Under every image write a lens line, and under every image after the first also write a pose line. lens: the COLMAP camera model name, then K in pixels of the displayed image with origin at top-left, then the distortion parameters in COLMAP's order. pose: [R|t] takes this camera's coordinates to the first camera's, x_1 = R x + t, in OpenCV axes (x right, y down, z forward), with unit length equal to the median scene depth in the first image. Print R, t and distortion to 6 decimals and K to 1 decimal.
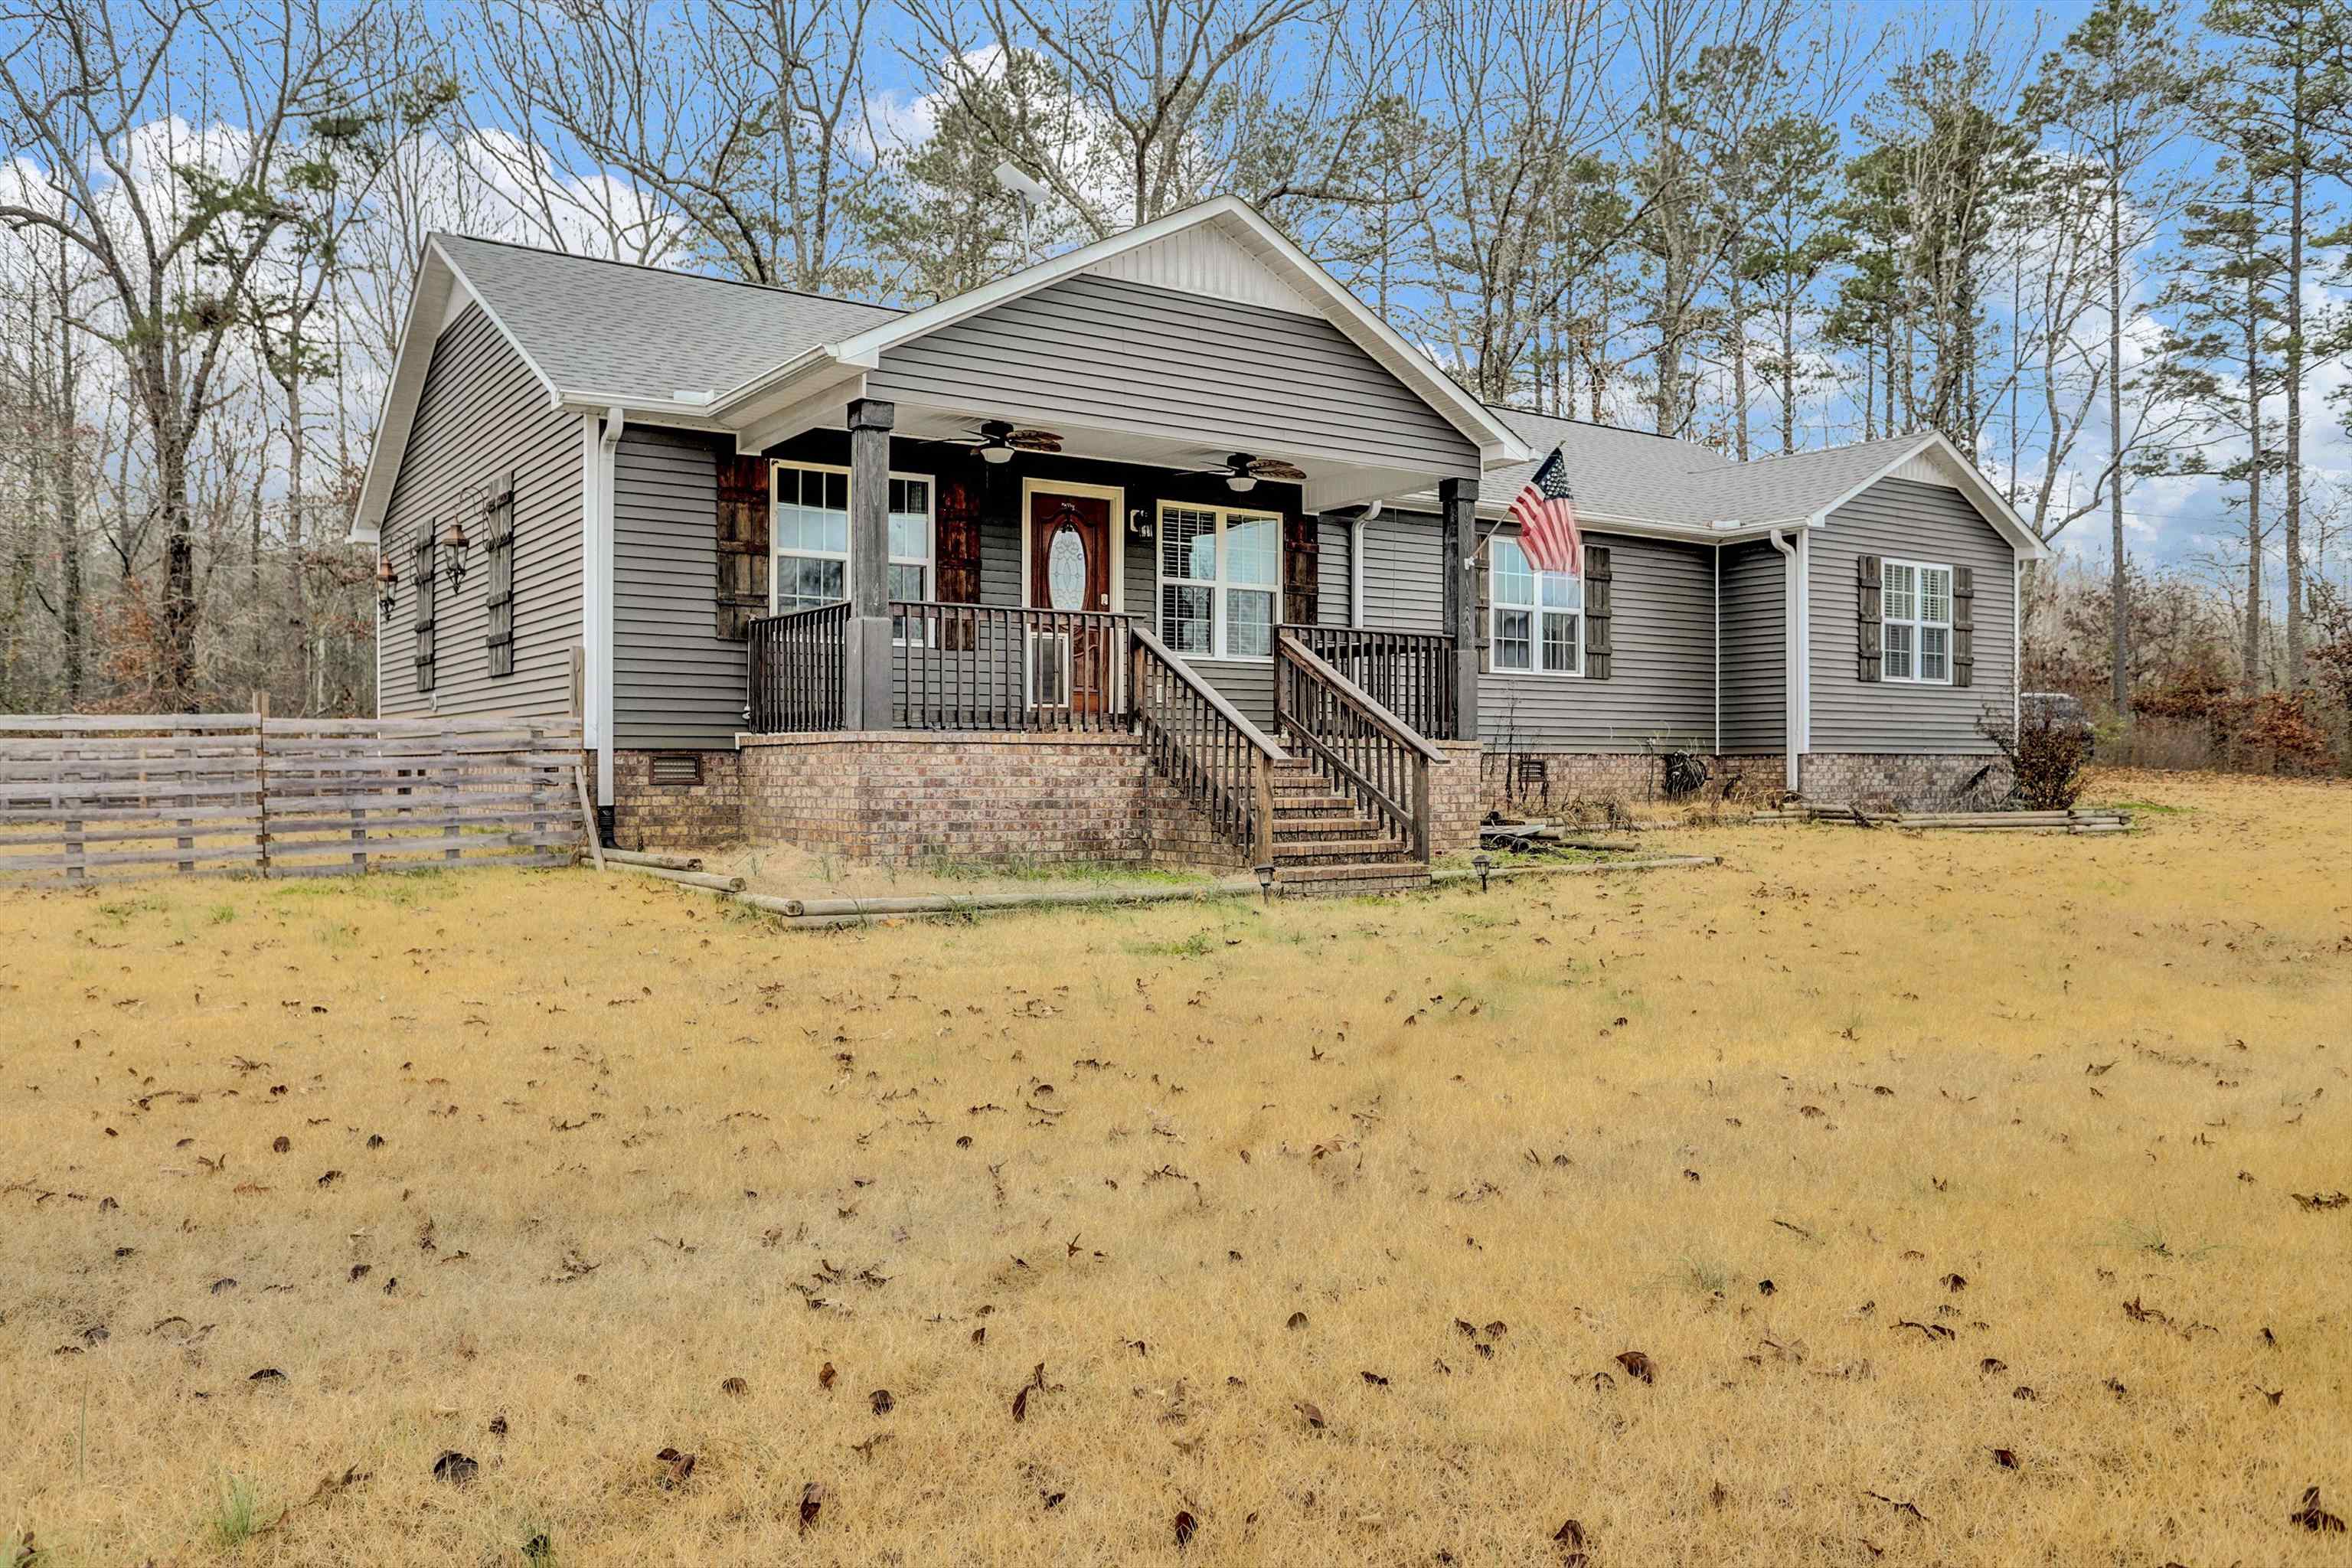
lens RADIAL K [[1146.3, 0, 1180.0], [0, 1146.3, 780.8], [0, 0, 1]] dist [-0.003572, 0.007746]
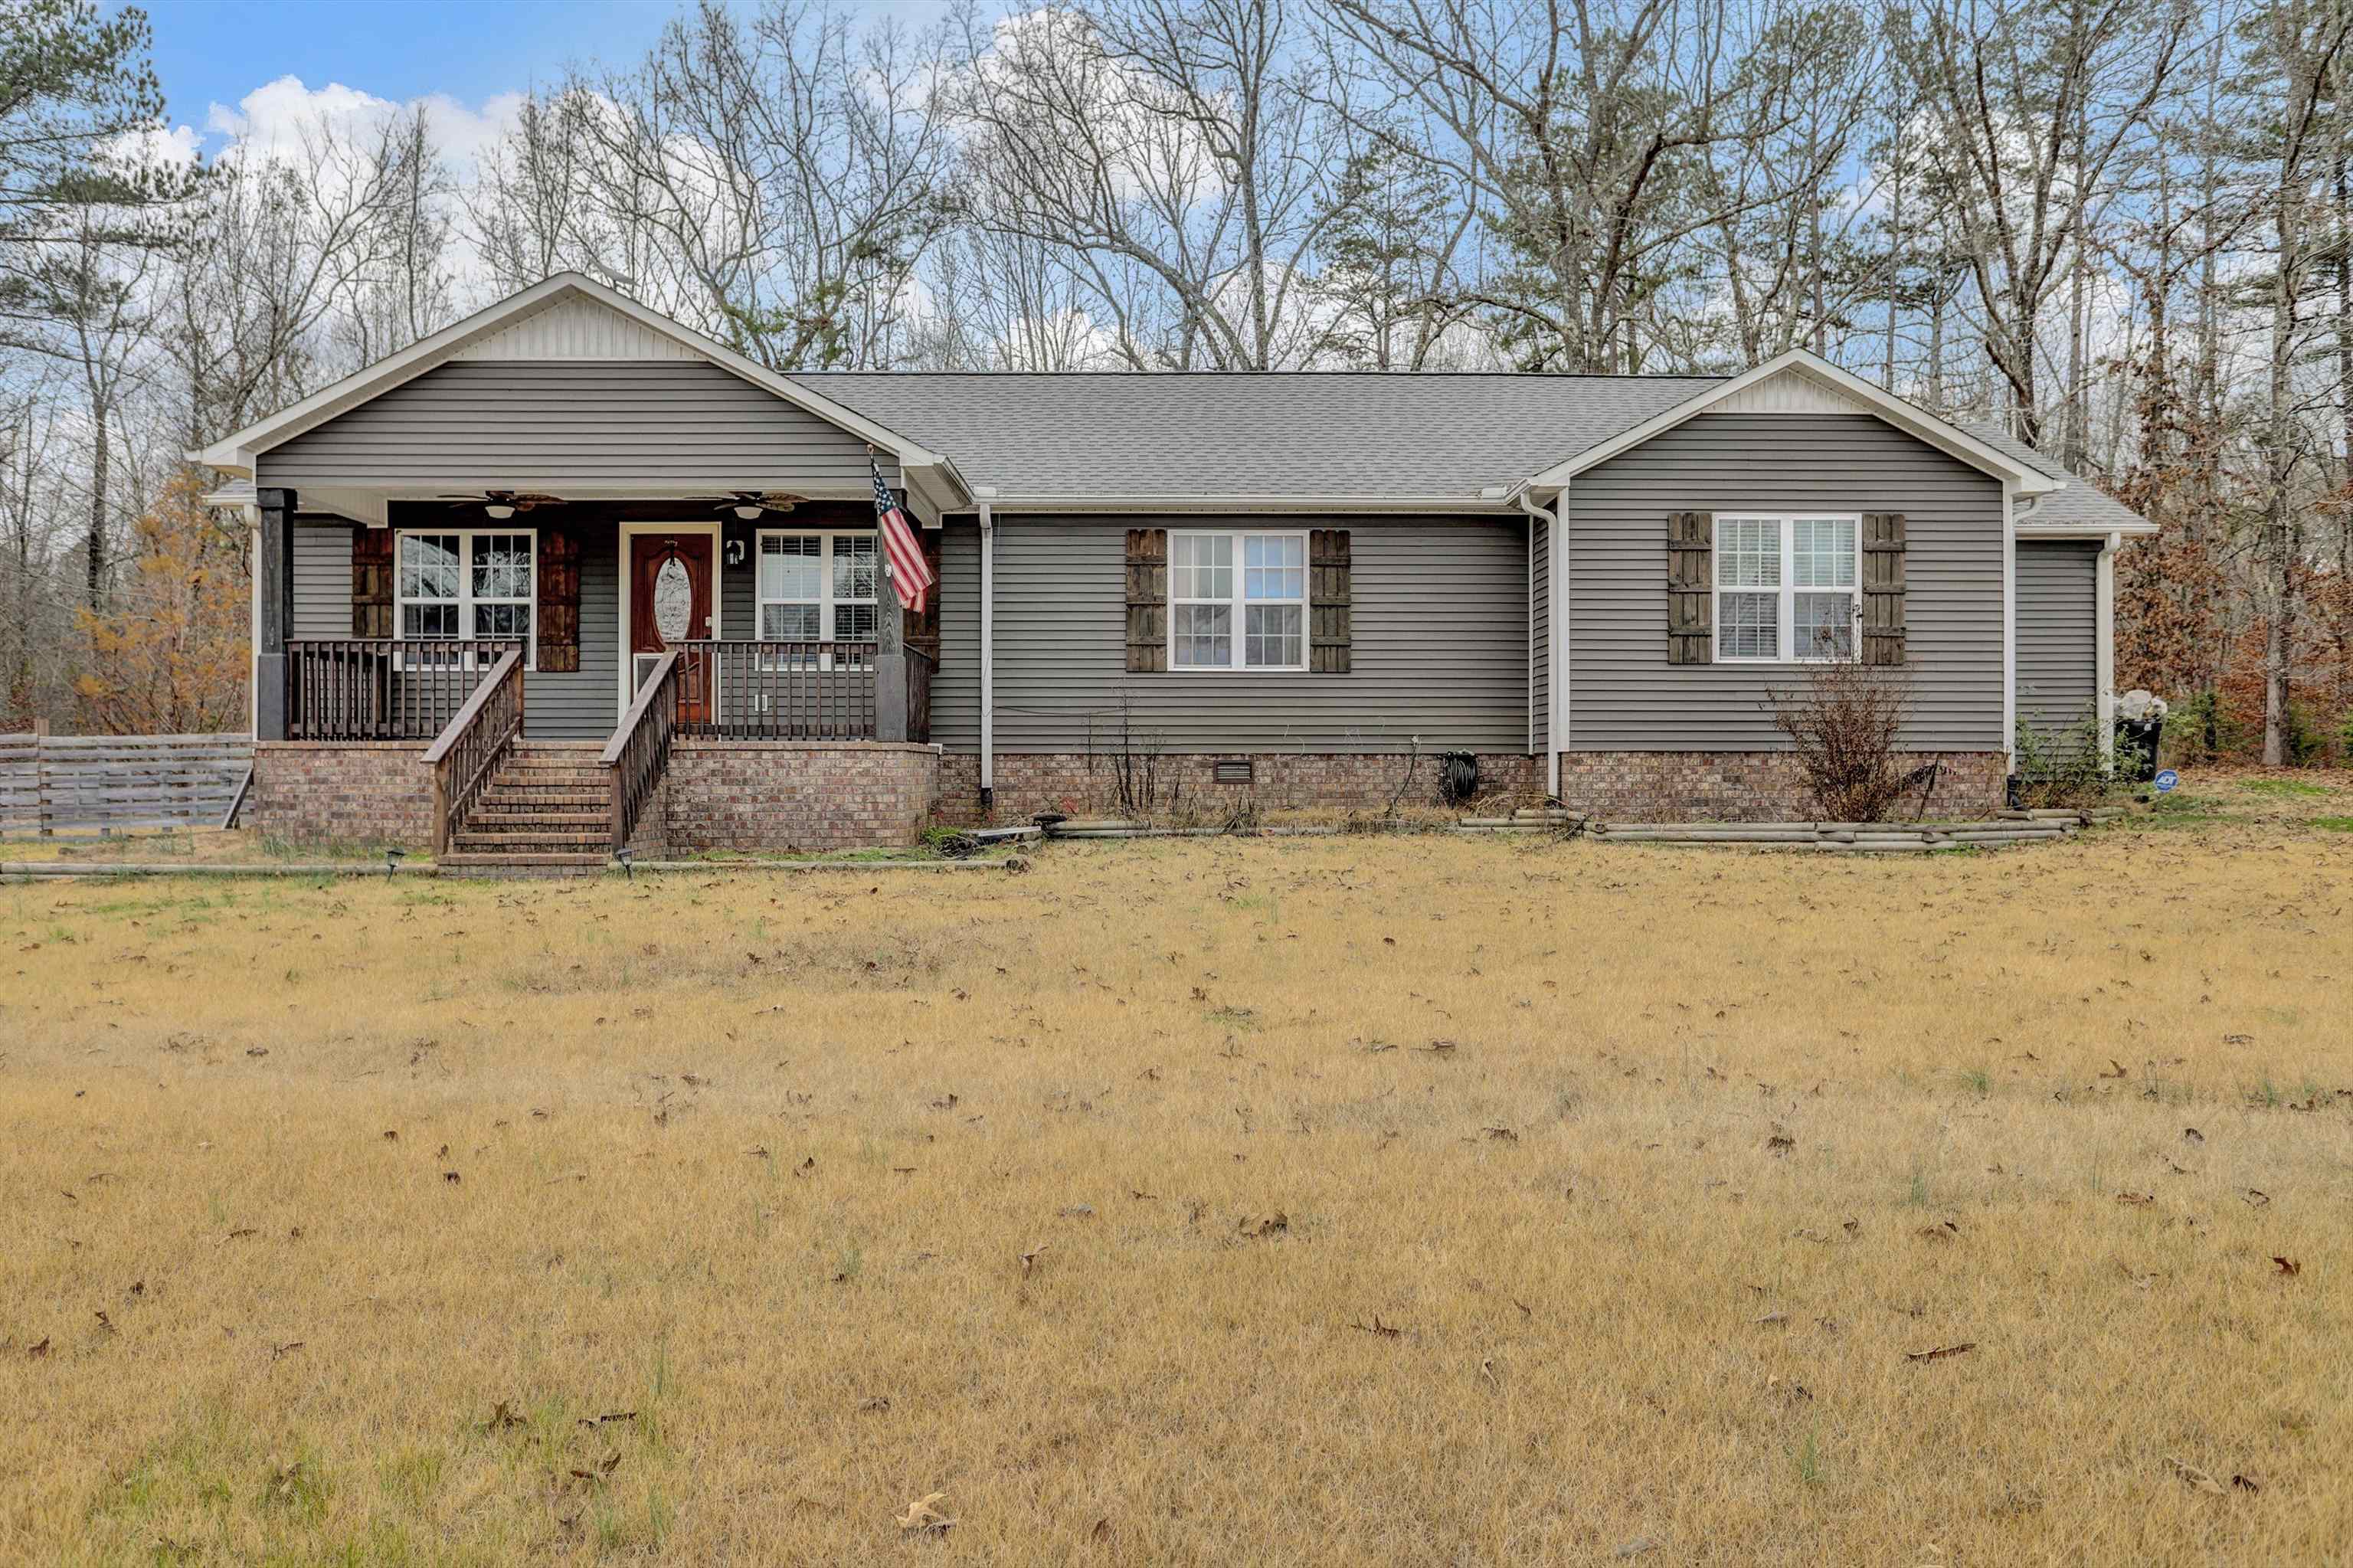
lens RADIAL K [[1146.9, 0, 1180.5], [0, 1146.9, 780.8], [0, 0, 1]] dist [-0.003572, 0.007746]
pose [[0.921491, 0.003004, -0.388389, 0.617755], [-0.003767, 0.999992, -0.001204, -0.000126], [0.388382, 0.002572, 0.921495, 0.100905]]
